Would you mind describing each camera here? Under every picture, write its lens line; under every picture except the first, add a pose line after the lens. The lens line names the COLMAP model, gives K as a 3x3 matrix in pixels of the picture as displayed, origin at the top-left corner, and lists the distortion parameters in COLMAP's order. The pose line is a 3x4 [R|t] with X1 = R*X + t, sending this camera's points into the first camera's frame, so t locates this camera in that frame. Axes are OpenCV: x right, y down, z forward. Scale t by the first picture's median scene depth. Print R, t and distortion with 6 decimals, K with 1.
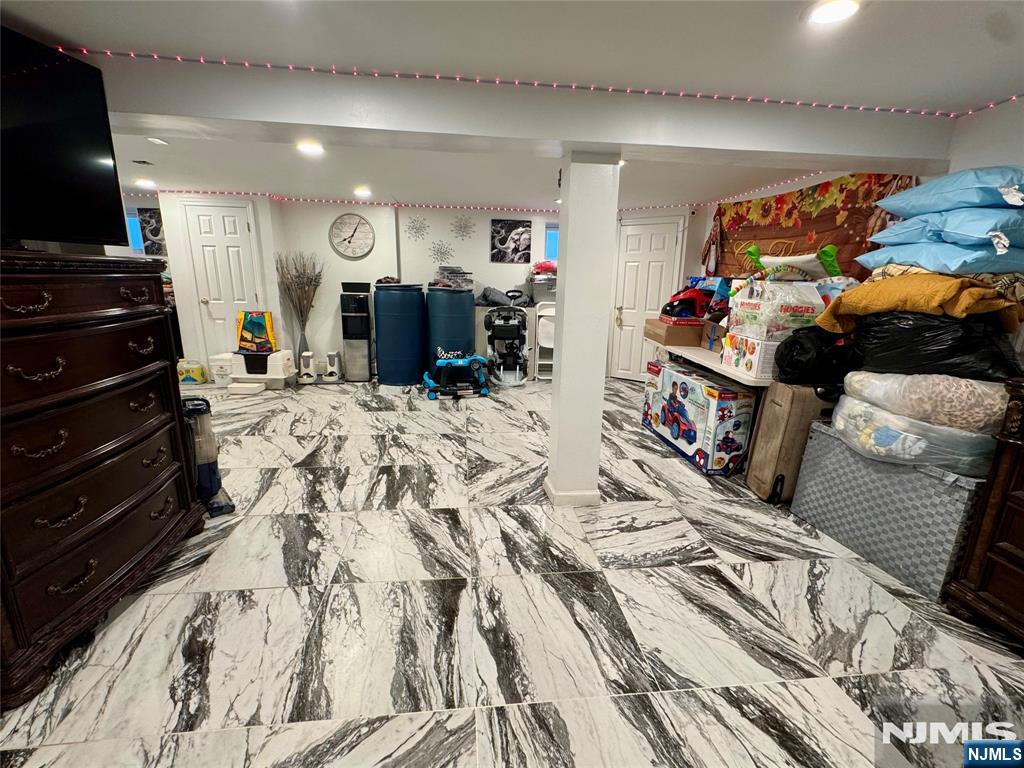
lens RADIAL K [[444.8, 0, 514.4], [0, 444.8, 384.5], [0, 0, 1]] dist [-0.001030, 0.000101]
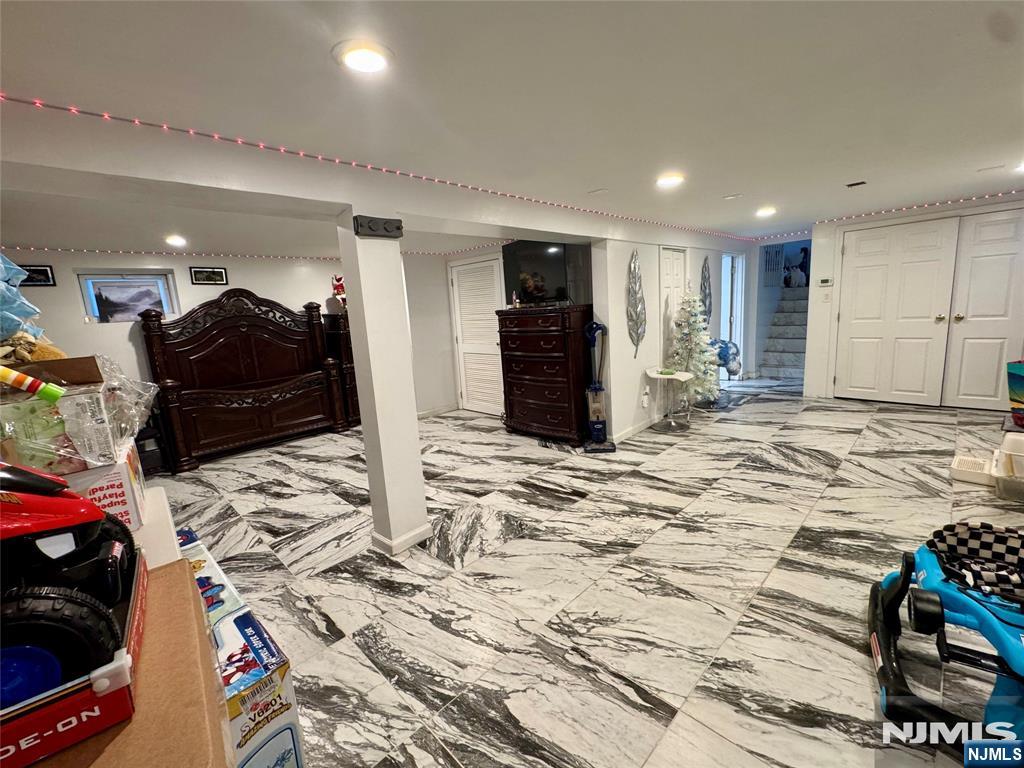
lens RADIAL K [[444.8, 0, 514.4], [0, 444.8, 384.5], [0, 0, 1]] dist [-0.001030, 0.000101]
pose [[-0.794286, 0.134388, -0.592495, 0.454347], [-0.096532, 0.934924, 0.341465, -0.425286], [0.599827, 0.328415, -0.729624, 1.688054]]
